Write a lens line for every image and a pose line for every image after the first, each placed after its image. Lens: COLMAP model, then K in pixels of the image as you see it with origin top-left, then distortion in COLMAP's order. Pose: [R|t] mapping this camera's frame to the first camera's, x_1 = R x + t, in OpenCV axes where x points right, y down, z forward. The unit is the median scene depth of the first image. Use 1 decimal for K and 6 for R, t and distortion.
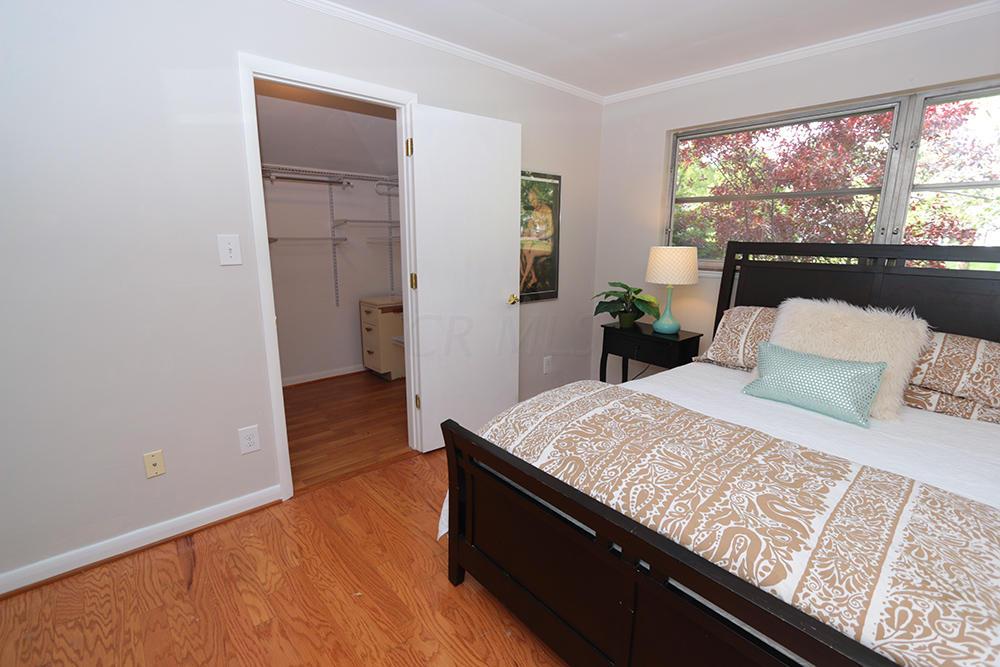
lens RADIAL K [[448.2, 0, 501.8], [0, 448.2, 331.1], [0, 0, 1]] dist [-0.019523, 0.000191]
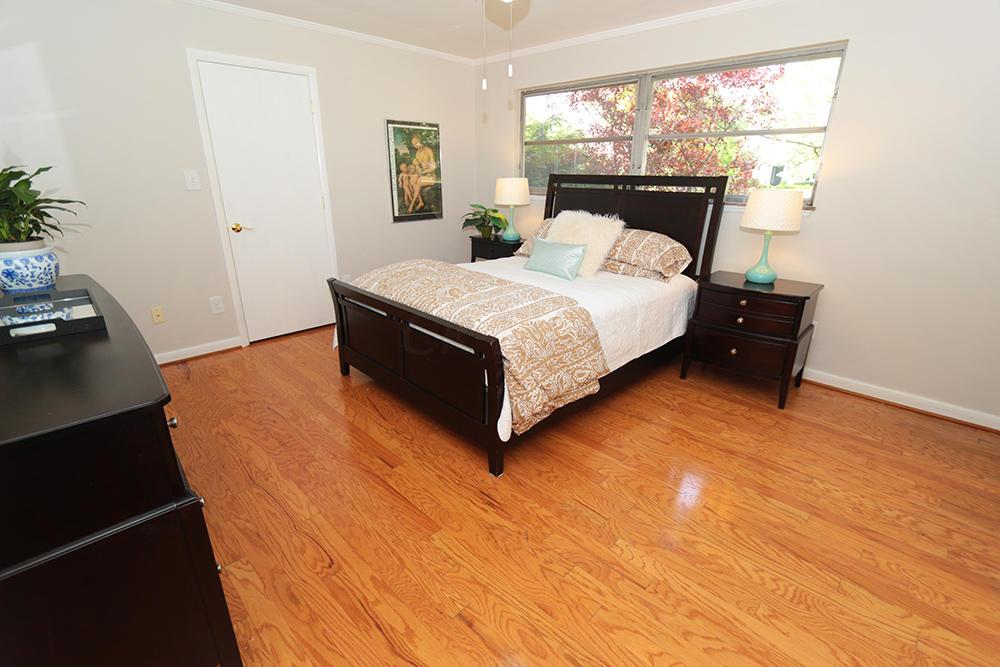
lens RADIAL K [[452.2, 0, 501.7], [0, 452.2, 332.9], [0, 0, 1]] dist [-0.018469, 0.000605]
pose [[0.998079, -0.021413, 0.058133, 0.347771], [0.013410, 0.990792, 0.134725, 0.142356], [-0.060482, -0.133687, 0.989176, -0.653154]]
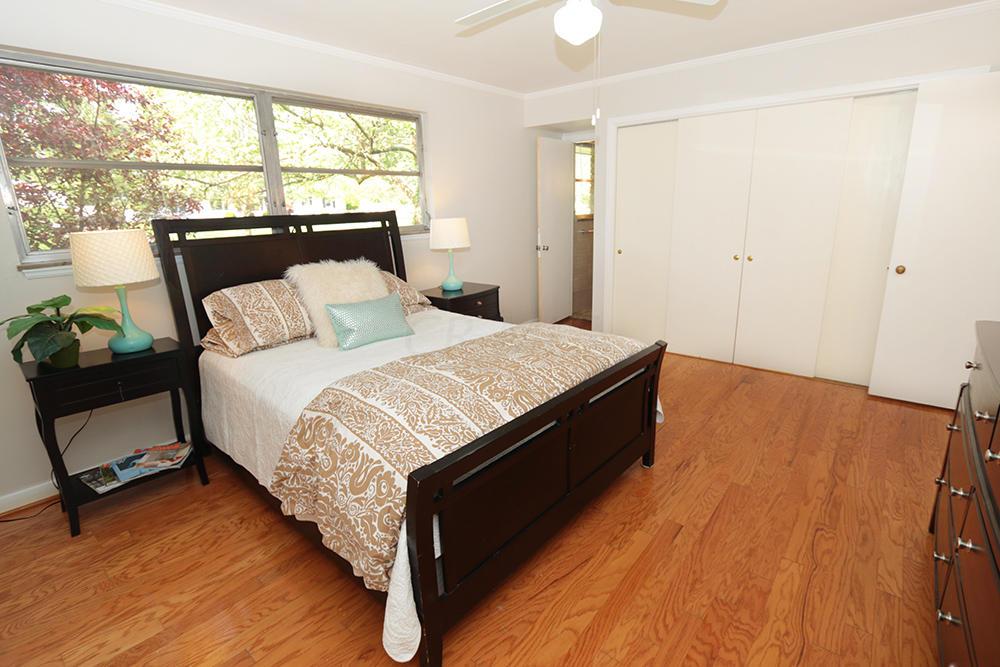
lens RADIAL K [[478.6, 0, 503.2], [0, 478.6, 337.5], [0, 0, 1]] dist [-0.025980, 0.000796]
pose [[-0.149919, -0.266358, 0.952144, -0.623655], [0.227723, 0.927833, 0.295413, -0.148175], [-0.962116, 0.261113, -0.078444, 0.678018]]
